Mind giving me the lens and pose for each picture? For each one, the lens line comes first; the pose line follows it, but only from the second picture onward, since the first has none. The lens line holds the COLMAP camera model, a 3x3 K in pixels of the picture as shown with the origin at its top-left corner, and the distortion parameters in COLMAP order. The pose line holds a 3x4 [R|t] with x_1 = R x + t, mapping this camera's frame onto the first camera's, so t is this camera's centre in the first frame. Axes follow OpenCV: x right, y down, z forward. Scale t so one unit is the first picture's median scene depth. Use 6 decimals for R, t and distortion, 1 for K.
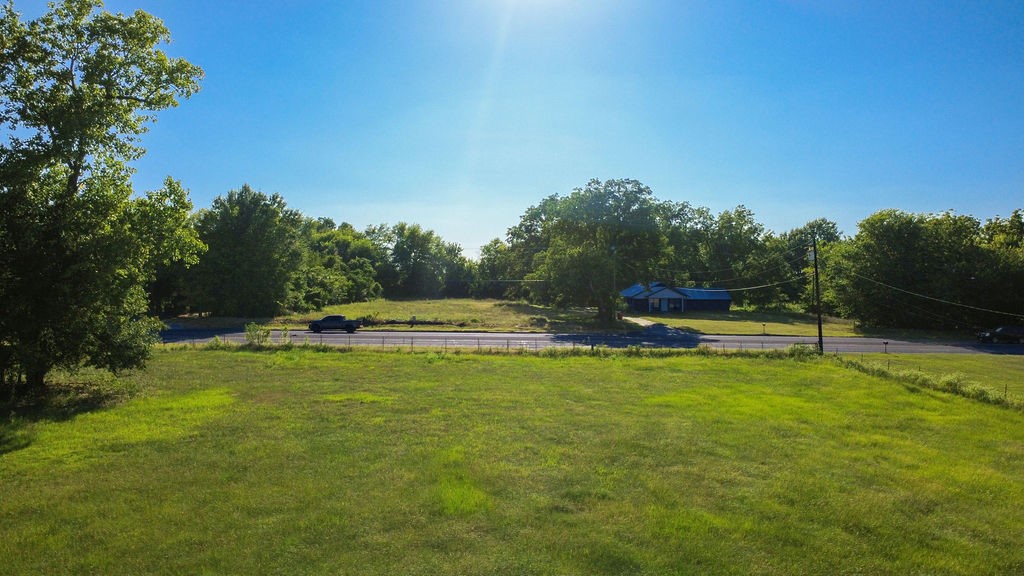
lens RADIAL K [[736.2, 0, 513.1], [0, 736.2, 295.4], [0, 0, 1]] dist [-0.019345, 0.023219]
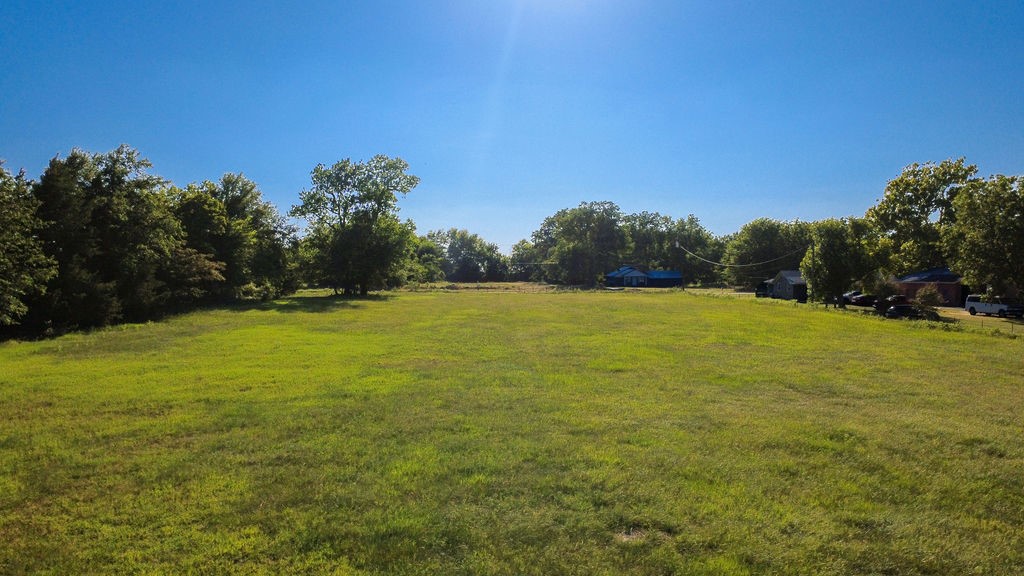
lens RADIAL K [[736.2, 0, 513.1], [0, 736.2, 295.4], [0, 0, 1]] dist [-0.019345, 0.023219]
pose [[0.999362, -0.009910, -0.034299, 0.003900], [0.009823, 0.999948, -0.002709, 0.035146], [0.034324, 0.002371, 0.999408, -0.425524]]
